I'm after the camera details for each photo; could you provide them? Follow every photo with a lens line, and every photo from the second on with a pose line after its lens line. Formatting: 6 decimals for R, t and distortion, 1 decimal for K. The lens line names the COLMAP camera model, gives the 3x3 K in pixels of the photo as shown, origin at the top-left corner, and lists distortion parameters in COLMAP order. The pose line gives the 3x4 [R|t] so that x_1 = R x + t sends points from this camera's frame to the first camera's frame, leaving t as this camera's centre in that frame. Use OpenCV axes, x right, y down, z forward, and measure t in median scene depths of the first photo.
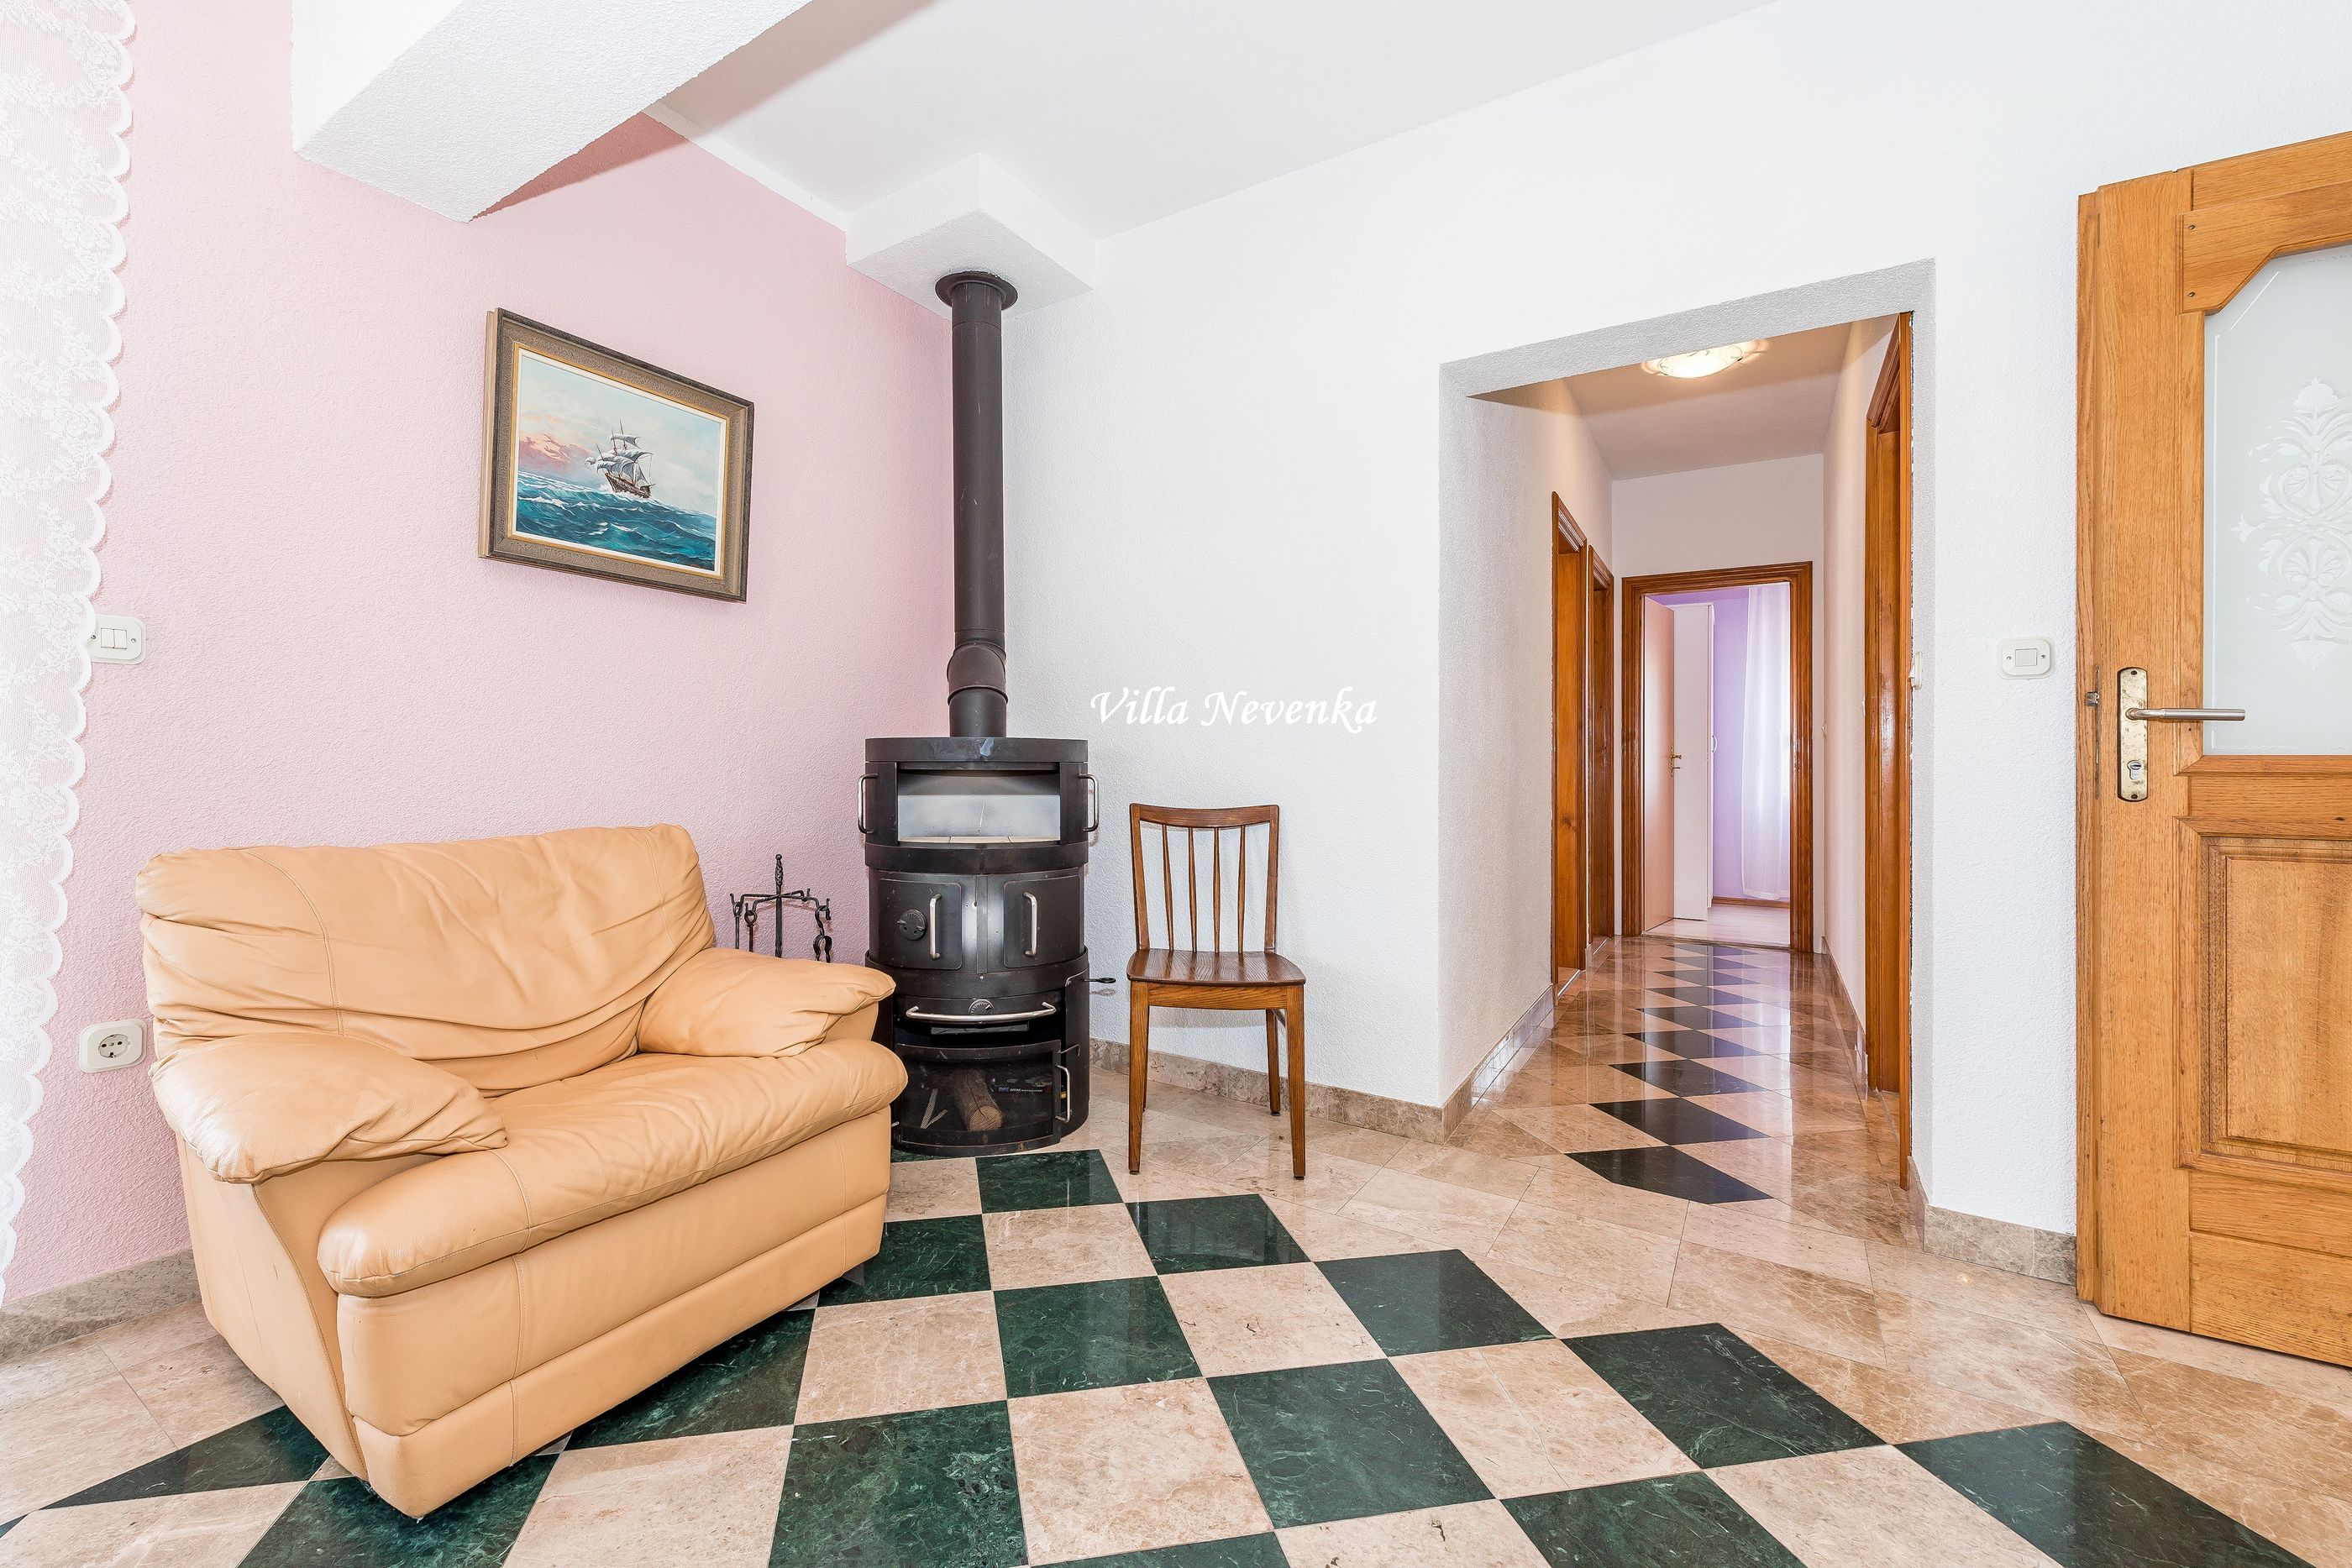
lens RADIAL K [[942.4, 0, 1176.8], [0, 942.4, 736.3], [0, 0, 1]] dist [0.012871, 0.000031]
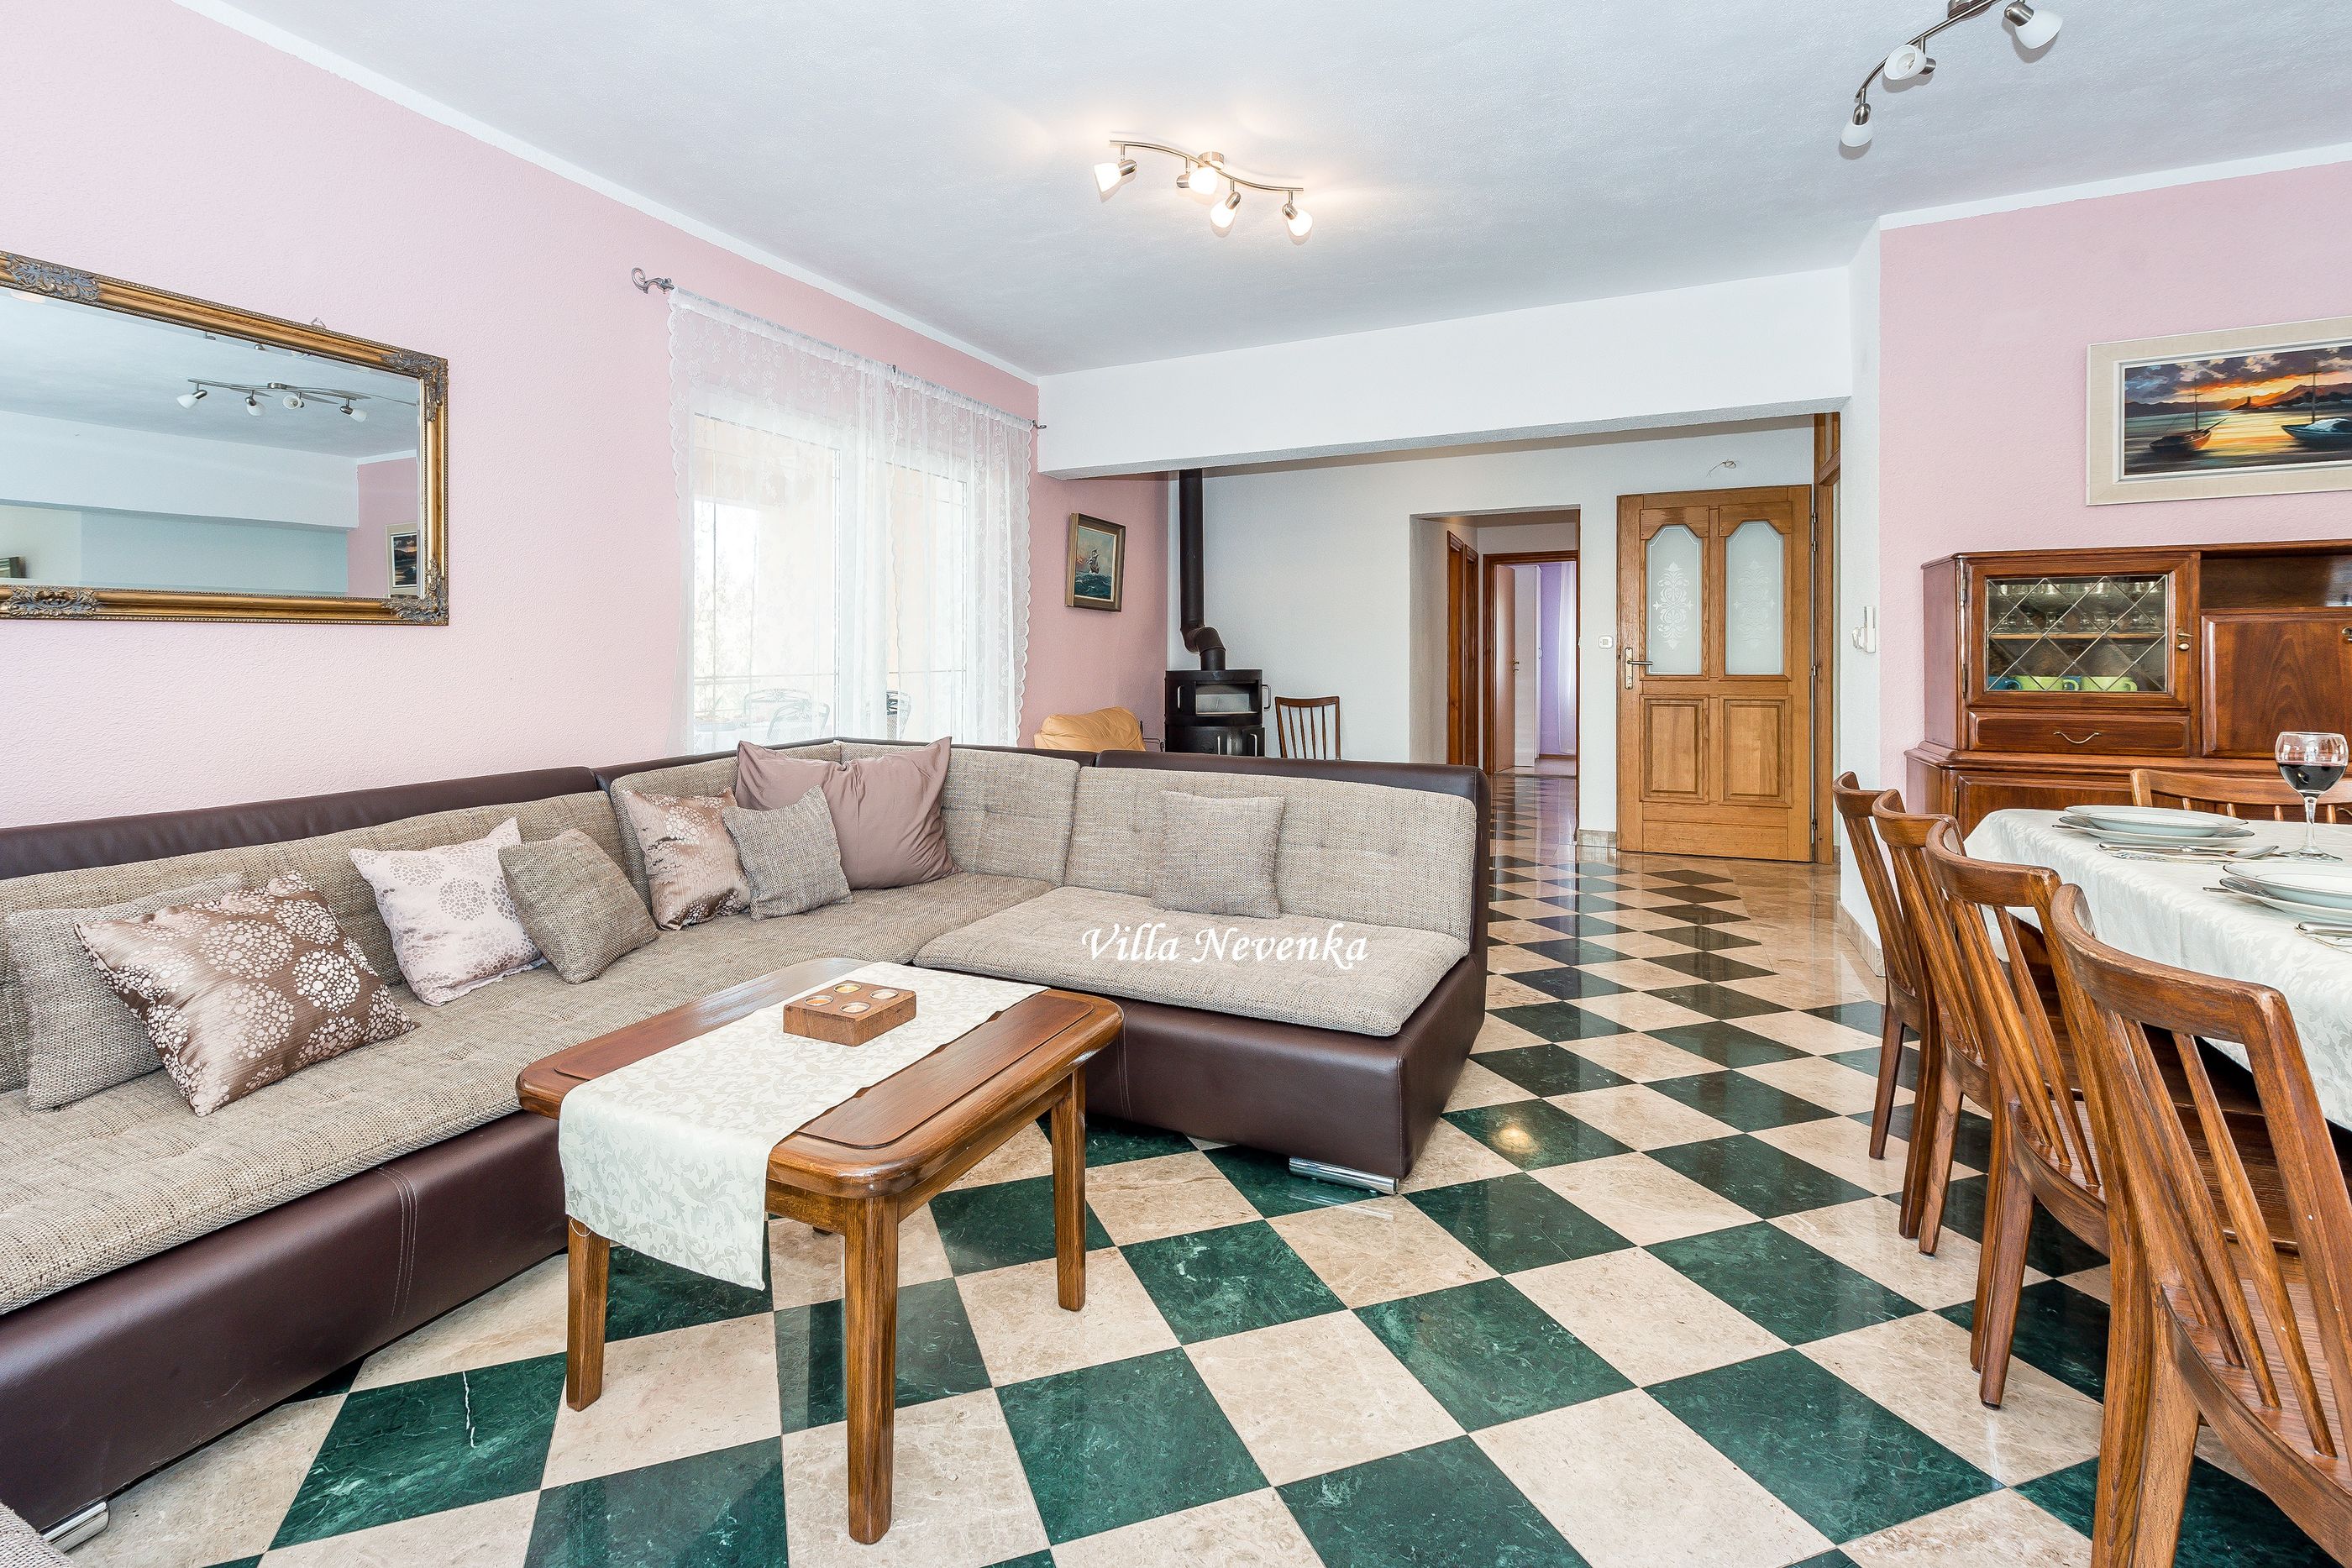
lens RADIAL K [[1086.8, 0, 1173.8], [0, 1086.8, 642.1], [0, 0, 1]] dist [0.001118, 0.000034]
pose [[0.987643, -0.010622, 0.156358, -0.718525], [0.007620, 0.999775, 0.019785, -0.116708], [-0.156533, -0.018349, 0.987502, -1.578523]]
